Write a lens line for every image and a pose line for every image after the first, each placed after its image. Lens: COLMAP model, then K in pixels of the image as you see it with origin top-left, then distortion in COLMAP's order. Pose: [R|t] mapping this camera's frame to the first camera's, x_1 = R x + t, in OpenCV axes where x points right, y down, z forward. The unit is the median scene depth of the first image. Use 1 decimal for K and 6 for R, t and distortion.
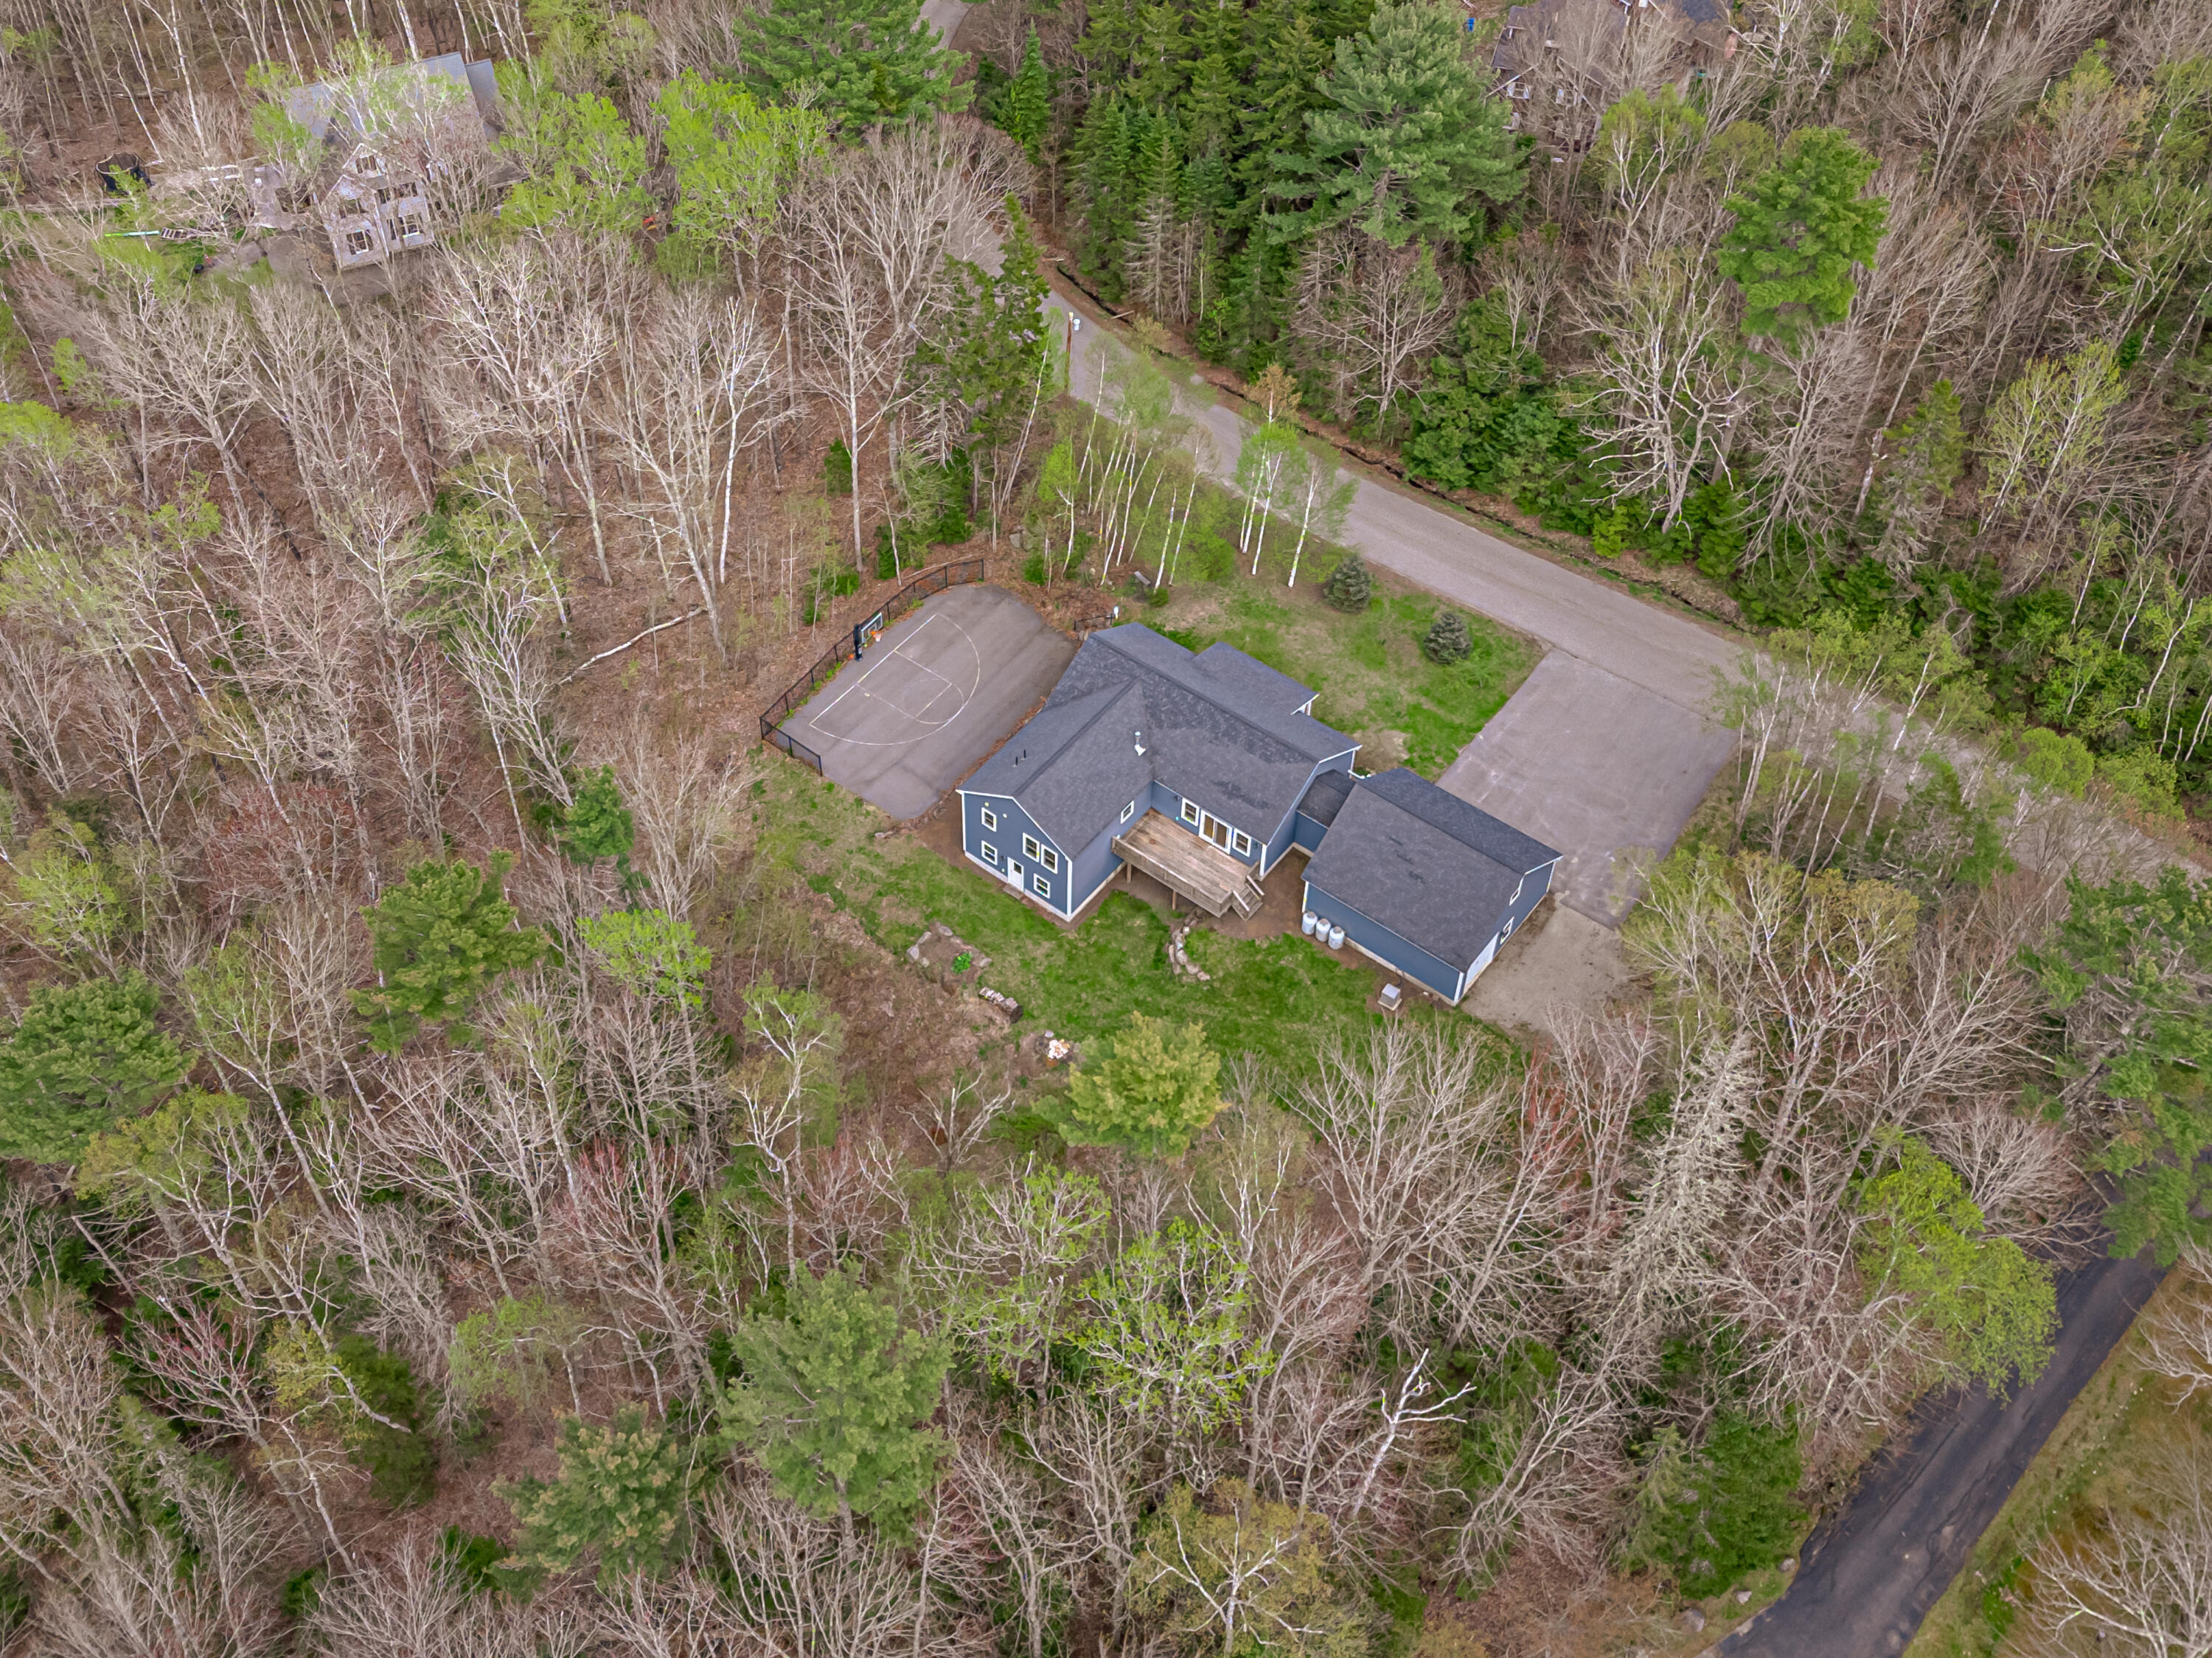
lens RADIAL K [[1533.6, 0, 1107.3], [0, 1533.6, 825.0], [0, 0, 1]] dist [0.068038, 0.003324]
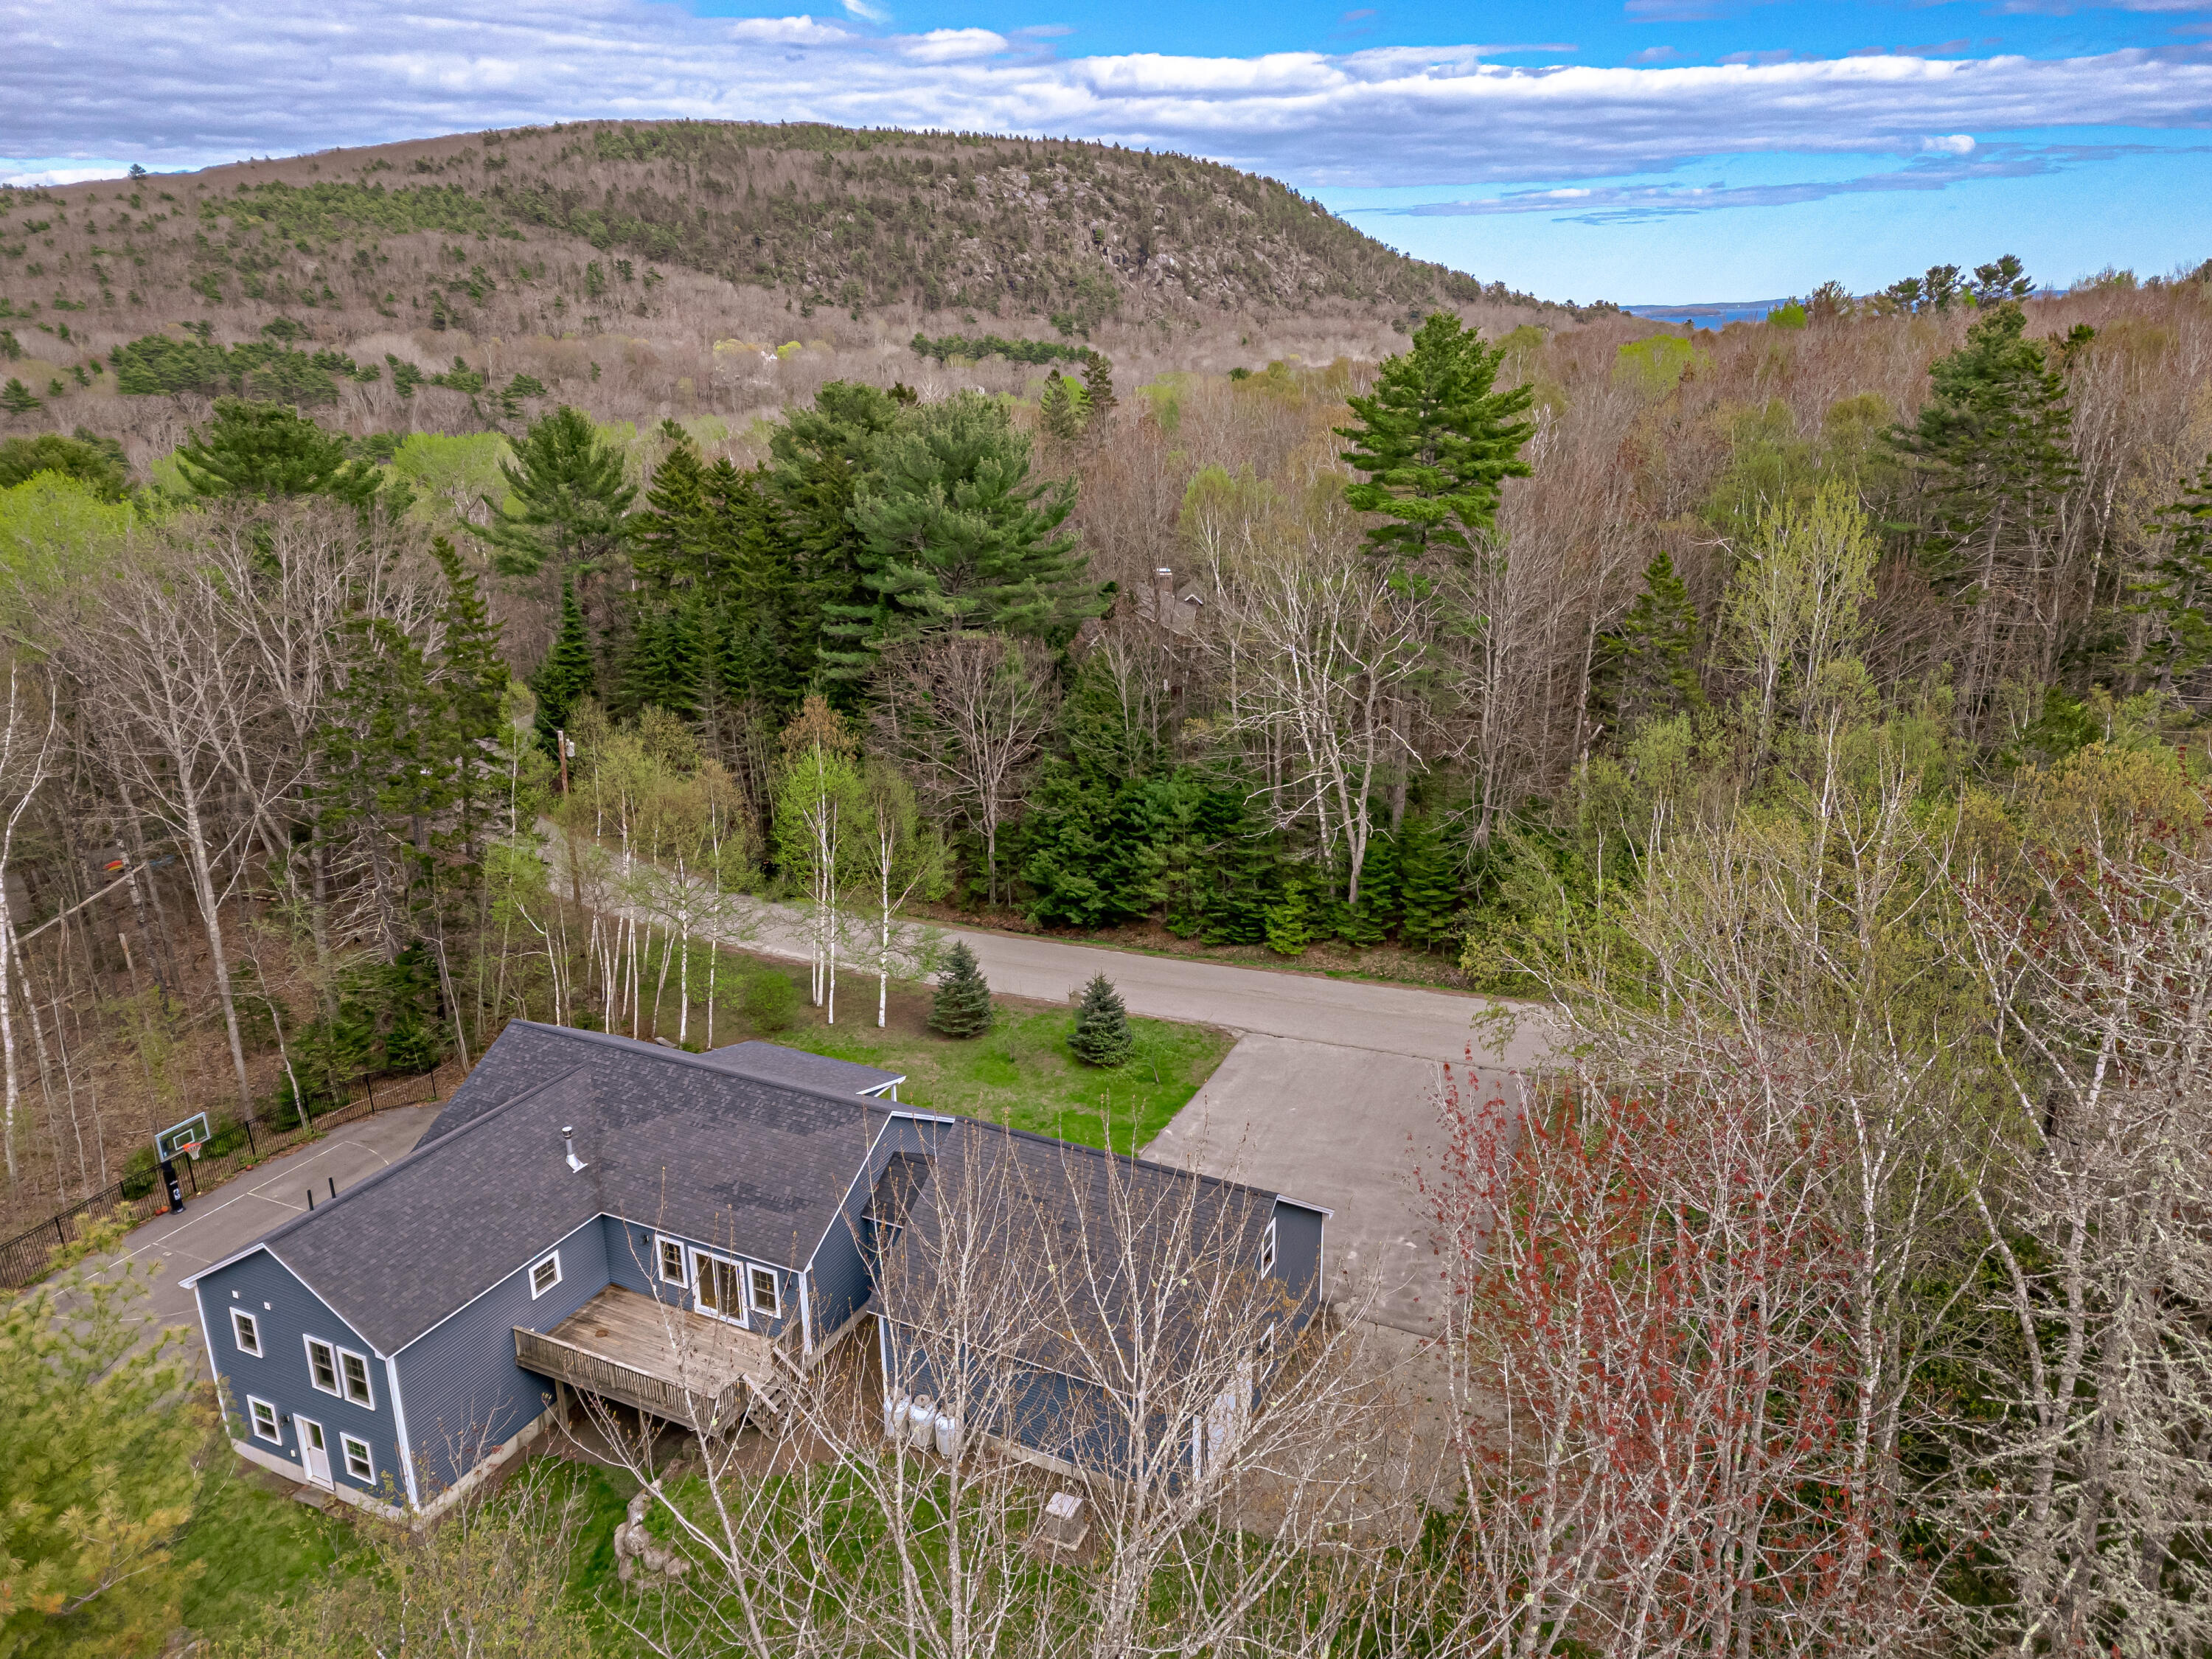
lens RADIAL K [[1533.7, 0, 1116.8], [0, 1533.7, 830.4], [0, 0, 1]] dist [0.068038, 0.003324]
pose [[0.971766, -0.064159, 0.227058, 0.090875], [0.159286, 0.888327, -0.430700, 0.115831], [-0.174069, 0.454707, 0.873466, 0.418962]]
